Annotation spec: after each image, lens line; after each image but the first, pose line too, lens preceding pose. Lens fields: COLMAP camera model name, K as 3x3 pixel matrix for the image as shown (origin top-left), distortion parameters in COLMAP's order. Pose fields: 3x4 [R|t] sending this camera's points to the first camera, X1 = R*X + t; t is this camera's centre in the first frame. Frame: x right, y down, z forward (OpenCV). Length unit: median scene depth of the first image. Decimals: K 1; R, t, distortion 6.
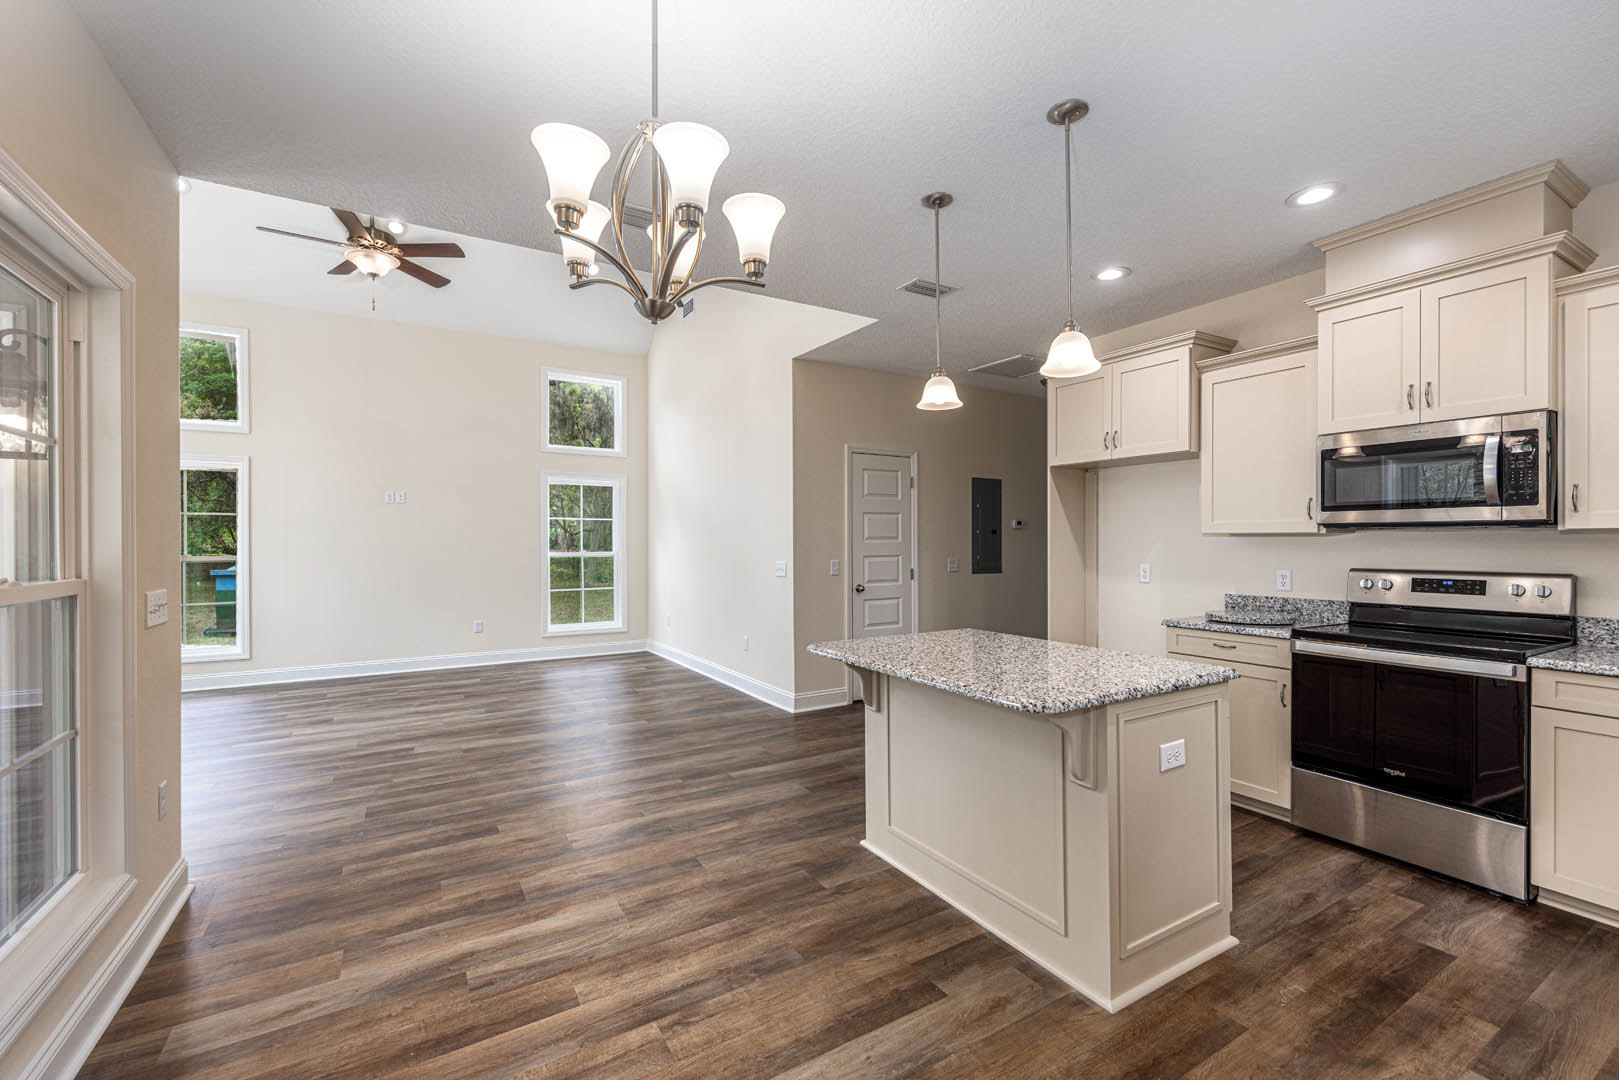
lens RADIAL K [[675.8, 0, 811.7], [0, 675.8, 542.3], [0, 0, 1]] dist [0.007784, 0.000680]
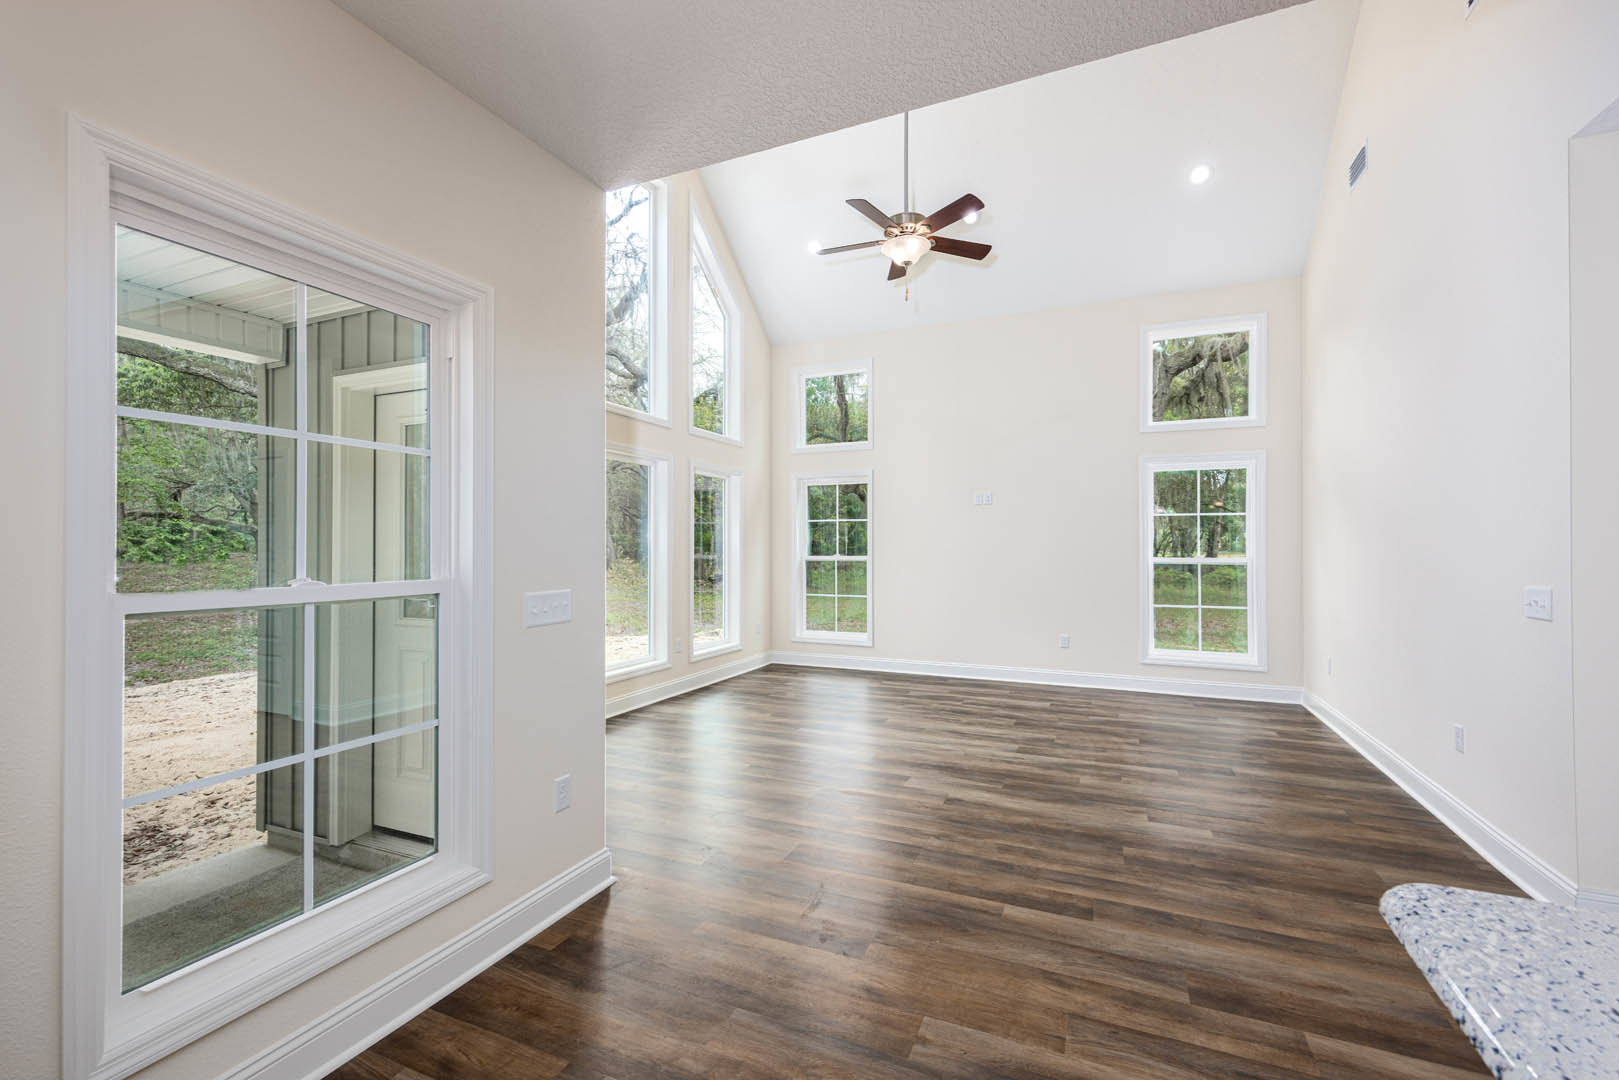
lens RADIAL K [[675.8, 0, 821.8], [0, 675.8, 539.0], [0, 0, 1]] dist [0.007784, 0.000680]
pose [[0.580512, -0.006720, -0.814224, 0.050442], [-0.001394, 0.999956, -0.009247, 0.001619], [0.814250, 0.006503, 0.580477, 0.319336]]
